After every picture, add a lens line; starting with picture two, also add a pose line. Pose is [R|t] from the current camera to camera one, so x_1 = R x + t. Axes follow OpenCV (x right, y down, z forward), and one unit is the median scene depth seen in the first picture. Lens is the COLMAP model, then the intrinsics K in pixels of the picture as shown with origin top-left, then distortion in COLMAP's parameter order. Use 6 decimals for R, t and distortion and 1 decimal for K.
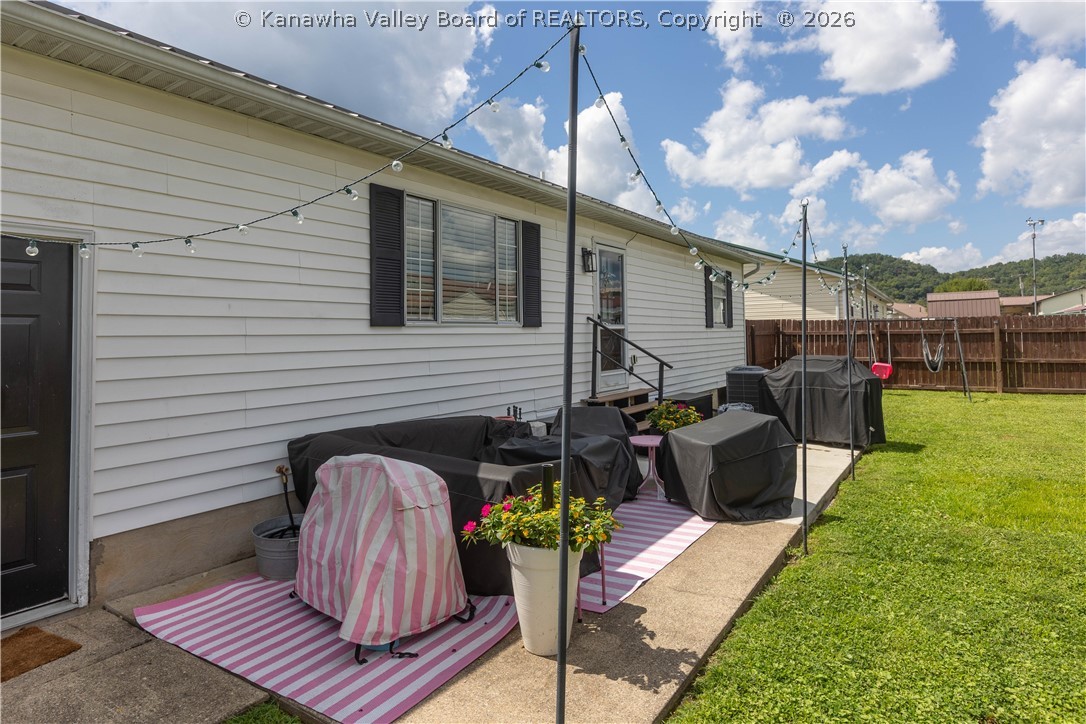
lens RADIAL K [[638.6, 0, 535.1], [0, 638.6, 338.3], [0, 0, 1]] dist [-0.001039, -0.002101]
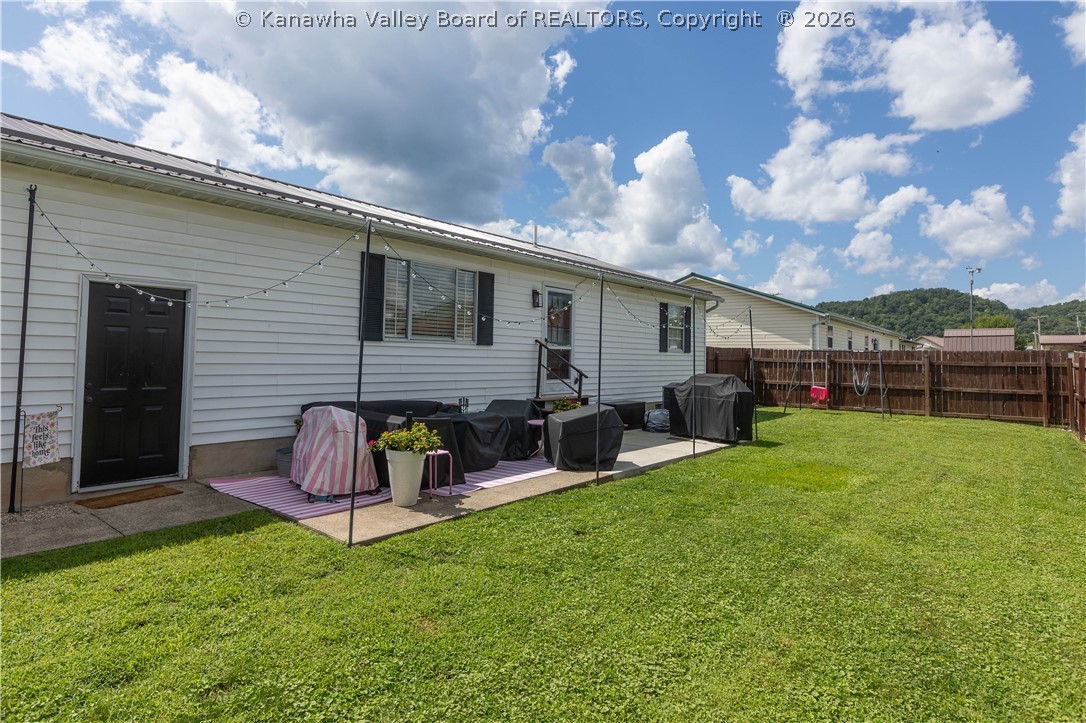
lens RADIAL K [[595.9, 0, 542.9], [0, 595.9, 359.3], [0, 0, 1]] dist [0.001149, 0.003212]
pose [[0.994649, 0.034500, -0.097385, 0.110754], [-0.034523, 0.999403, 0.001453, 0.003457], [0.097377, 0.001917, 0.995246, -0.144227]]
